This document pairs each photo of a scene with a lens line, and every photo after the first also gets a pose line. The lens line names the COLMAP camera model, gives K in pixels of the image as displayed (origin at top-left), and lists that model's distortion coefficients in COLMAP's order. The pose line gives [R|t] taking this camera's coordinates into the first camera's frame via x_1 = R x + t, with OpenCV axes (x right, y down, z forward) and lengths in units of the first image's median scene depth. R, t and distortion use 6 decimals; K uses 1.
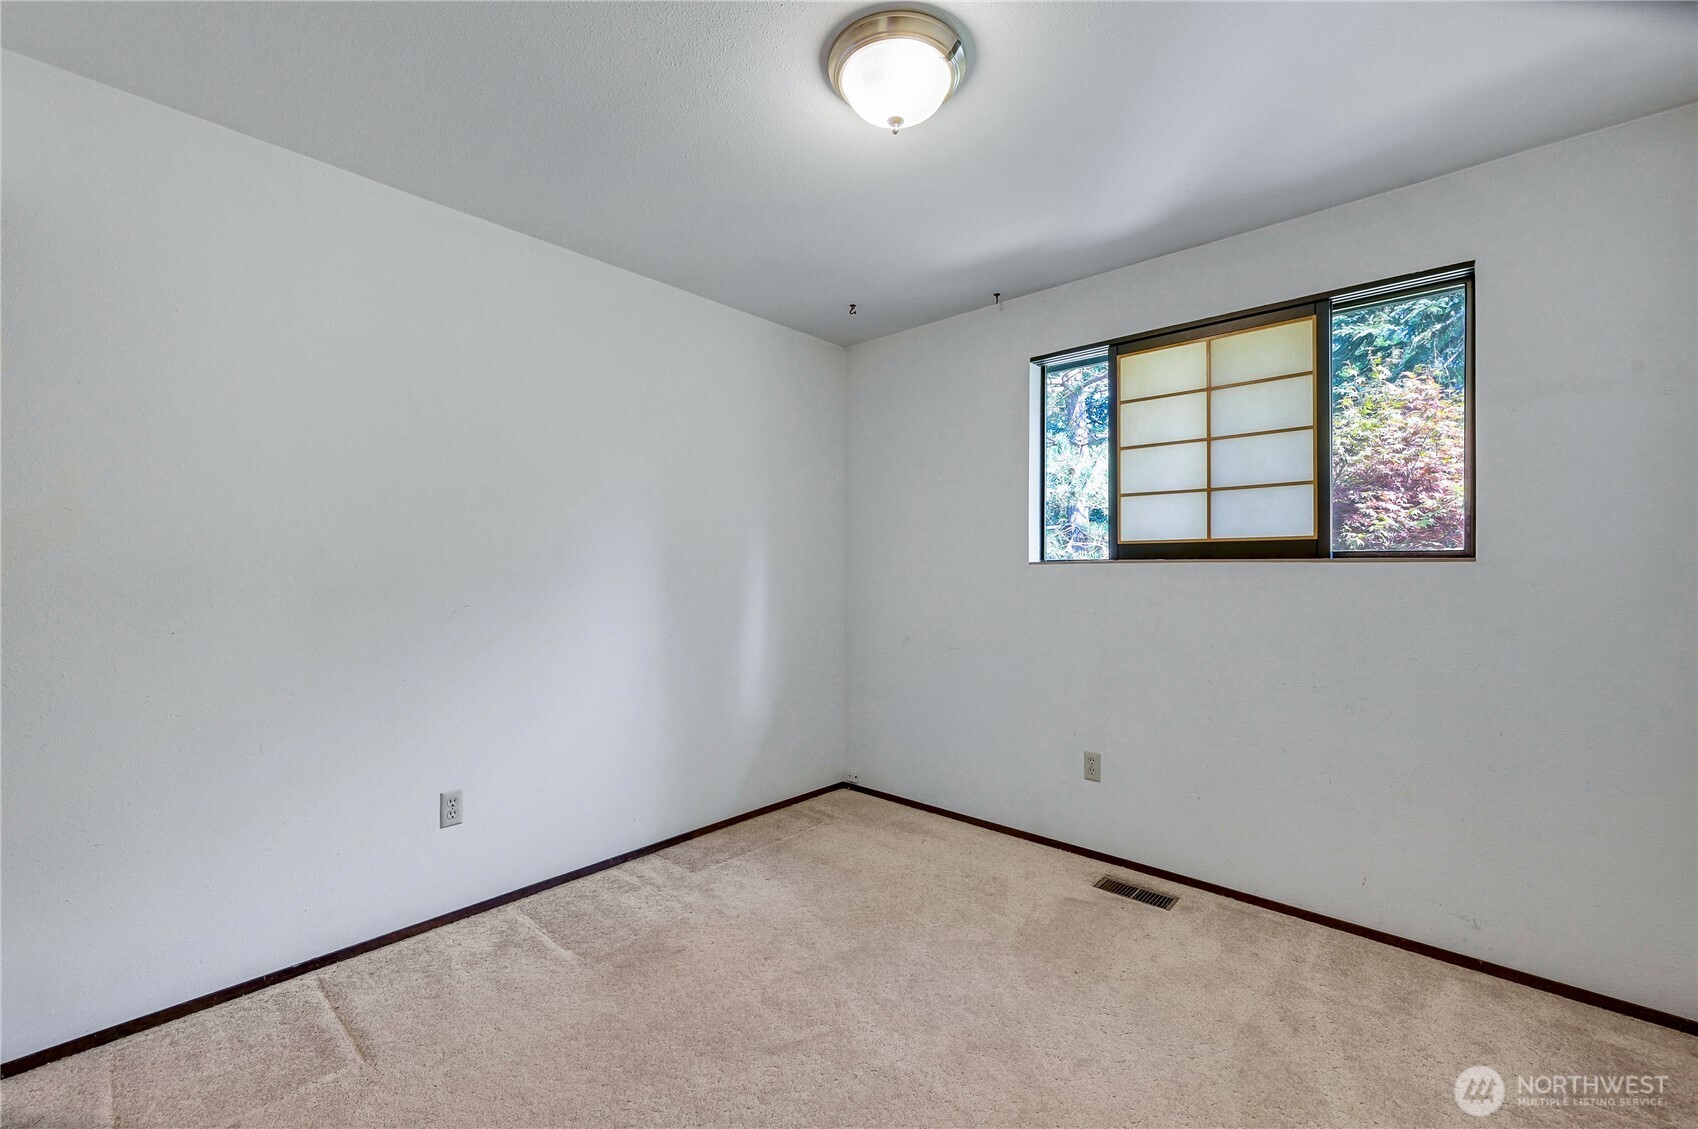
lens RADIAL K [[676.9, 0, 847.6], [0, 676.9, 563.8], [0, 0, 1]] dist [0.000631, 0.000067]
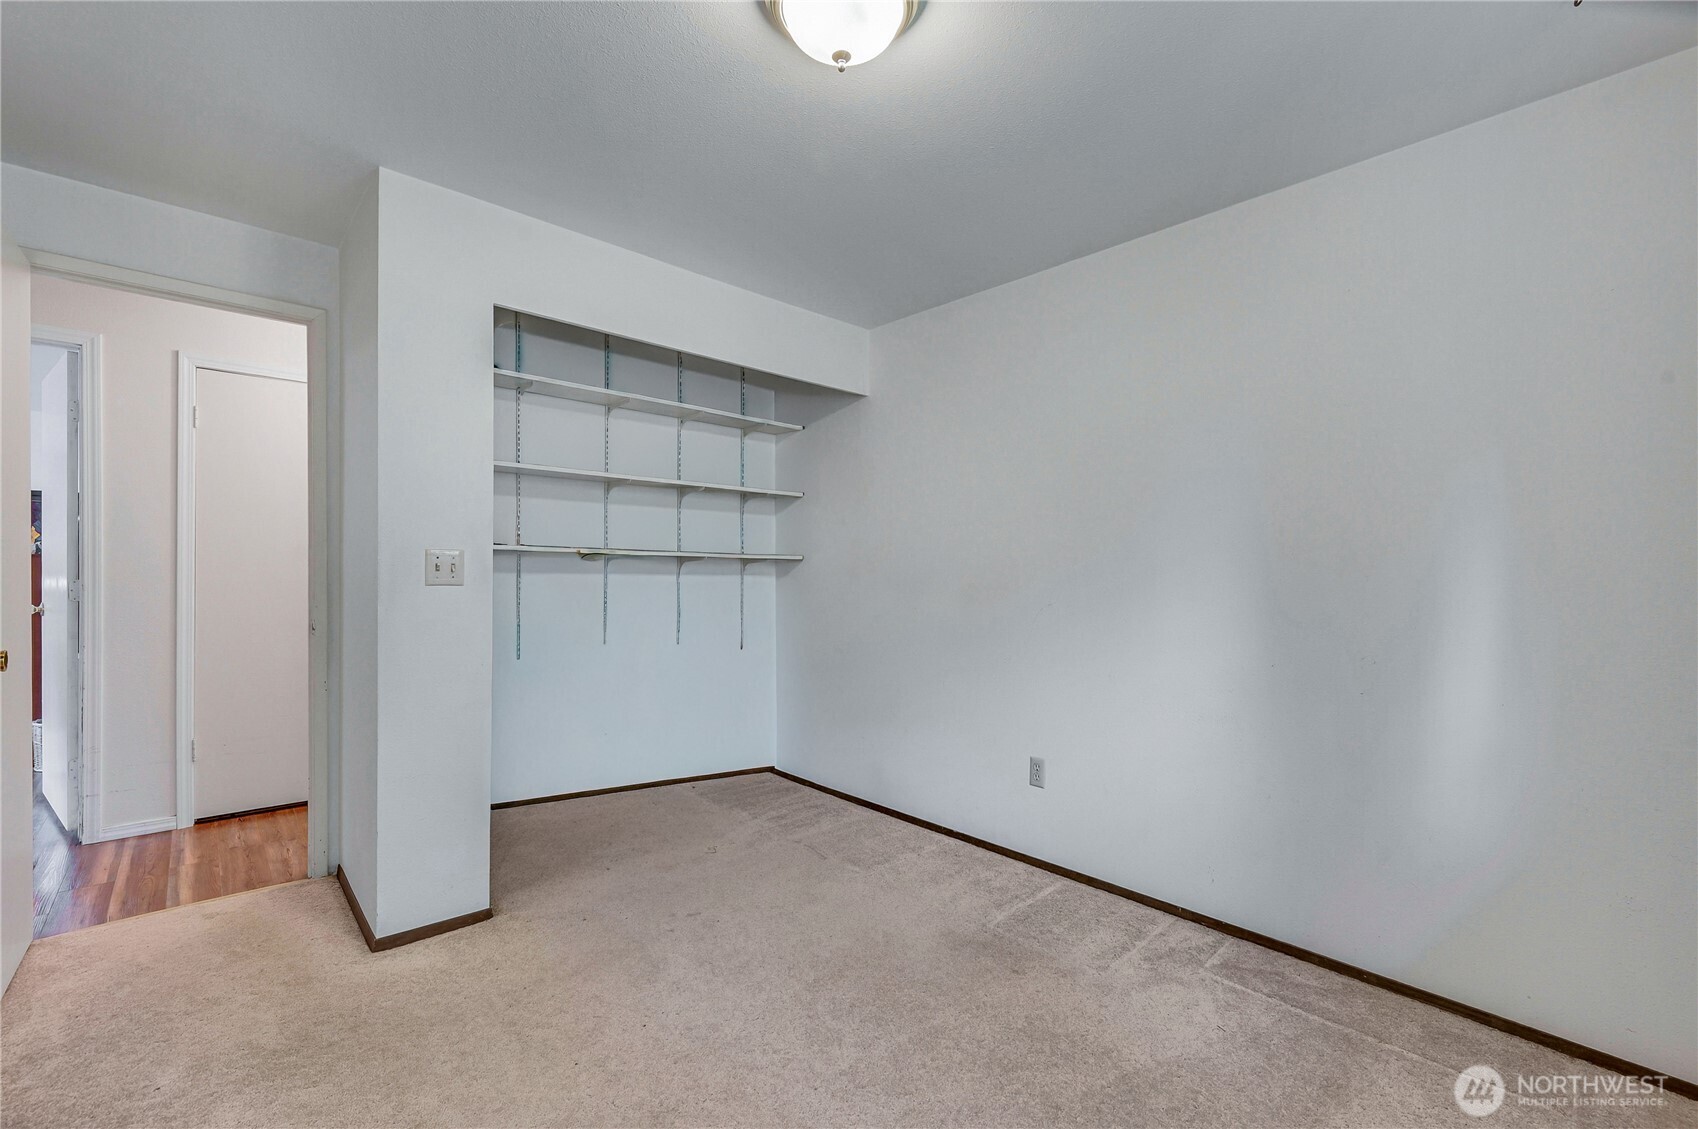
lens RADIAL K [[735.0, 0, 847.1], [0, 735.0, 568.4], [0, 0, 1]] dist [-0.000544, -0.000147]
pose [[-0.077844, -0.001061, -0.996965, 0.717601], [-0.004905, 0.999988, -0.000682, 0.009013], [0.996954, 0.004837, -0.077848, 0.759503]]
